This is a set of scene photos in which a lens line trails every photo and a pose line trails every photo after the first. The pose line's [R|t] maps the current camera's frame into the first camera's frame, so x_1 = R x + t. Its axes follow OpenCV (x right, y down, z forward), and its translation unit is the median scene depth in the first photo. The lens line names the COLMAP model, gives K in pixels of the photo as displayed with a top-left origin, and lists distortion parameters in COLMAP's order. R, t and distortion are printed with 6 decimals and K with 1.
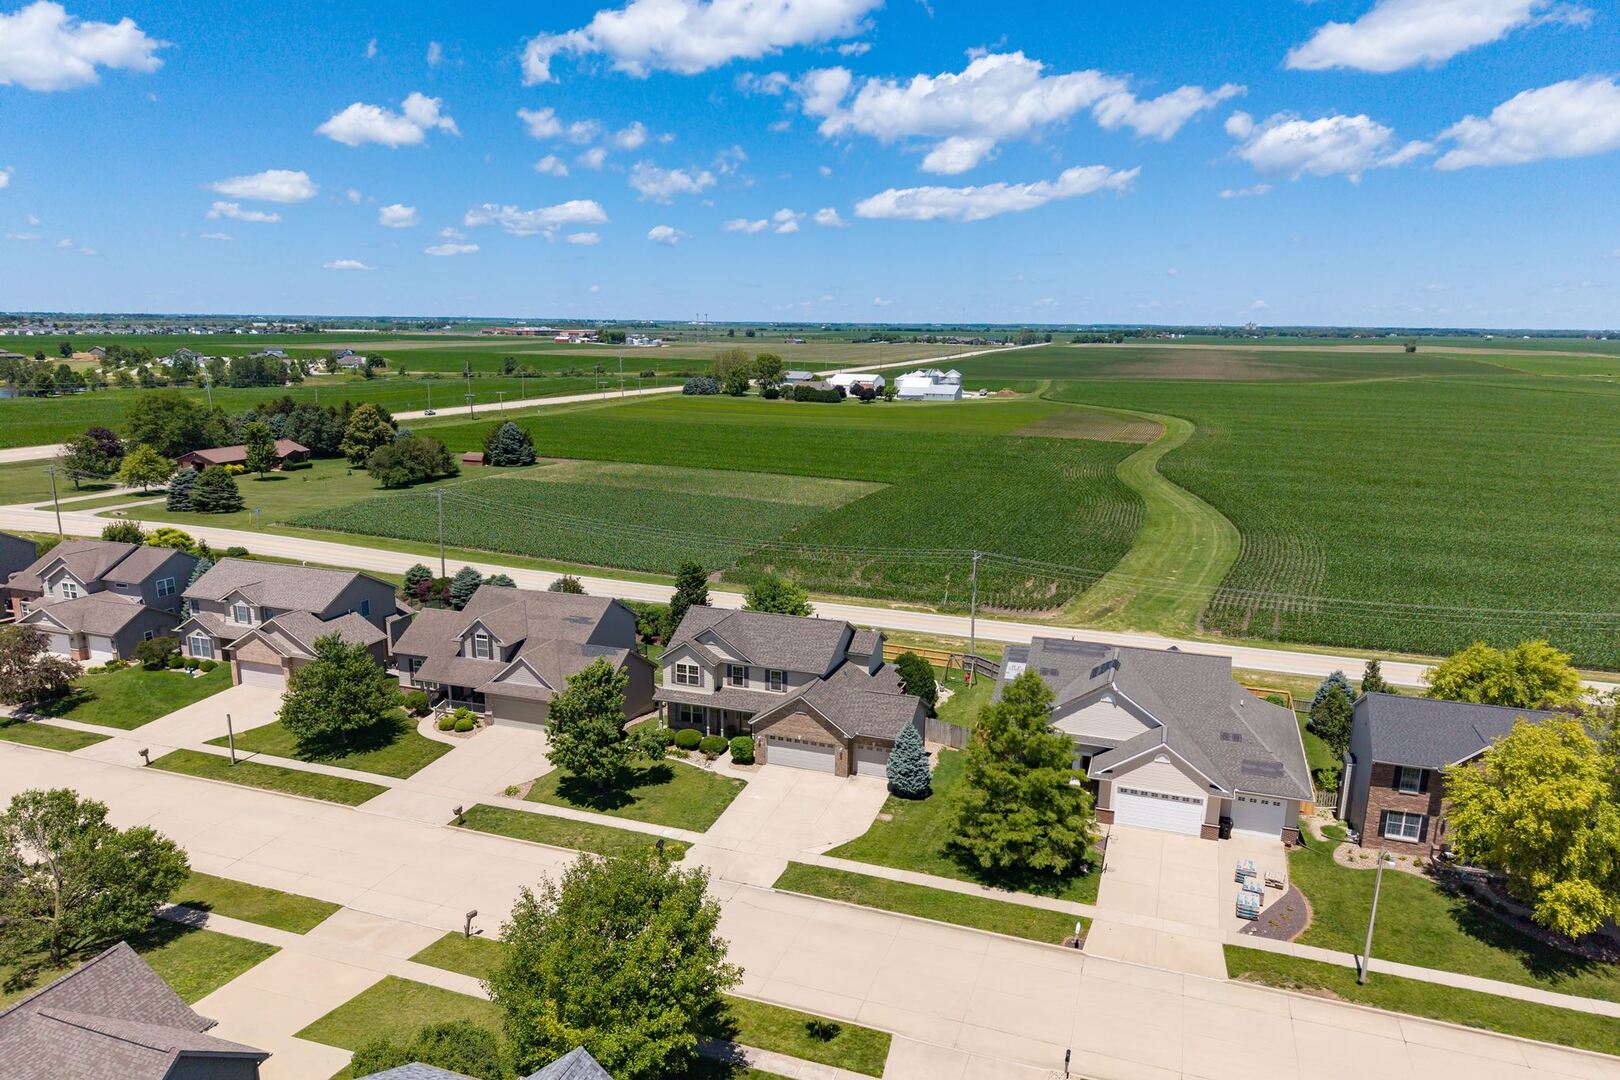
lens RADIAL K [[1076.5, 0, 809.4], [0, 1076.5, 555.1], [0, 0, 1]] dist [0.033580, -0.034853]
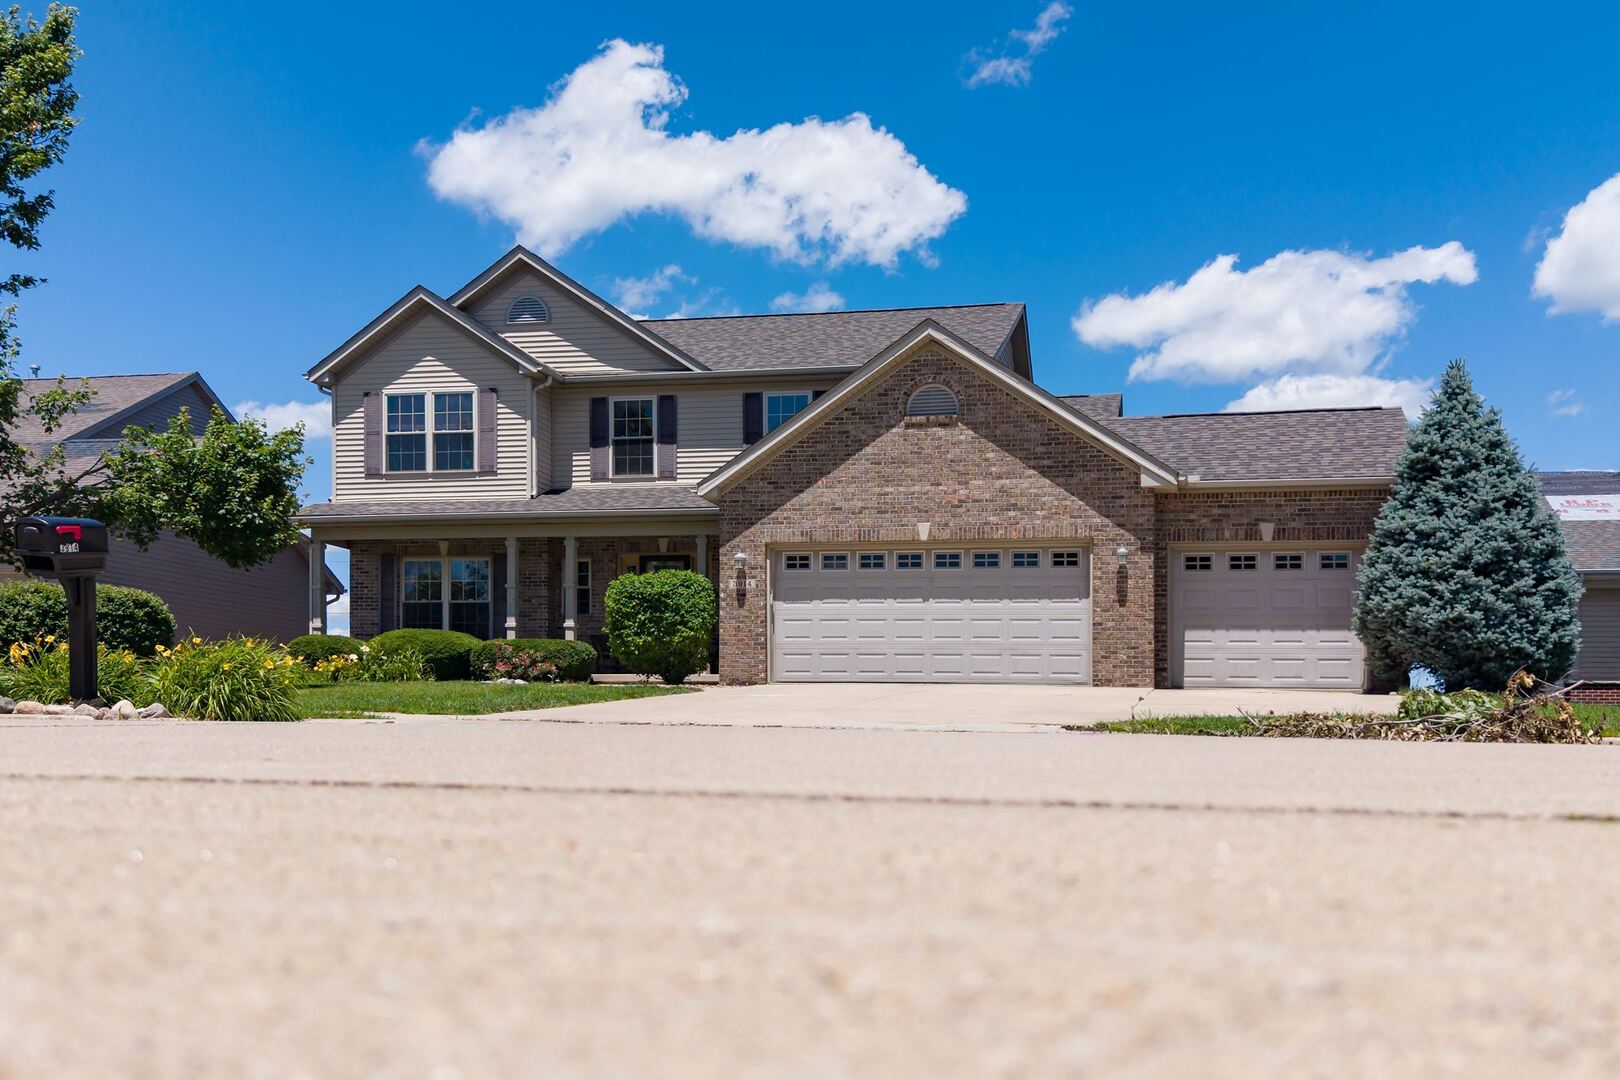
lens RADIAL K [[1494.7, 0, 860.2], [0, 1494.7, 740.2], [0, 0, 1]] dist [0.024978, 0.000000]
pose [[0.991861, 0.003024, 0.127289, -0.057521], [0.024959, 0.975705, -0.217664, 0.259641], [-0.124855, 0.219069, 0.967688, 0.660575]]
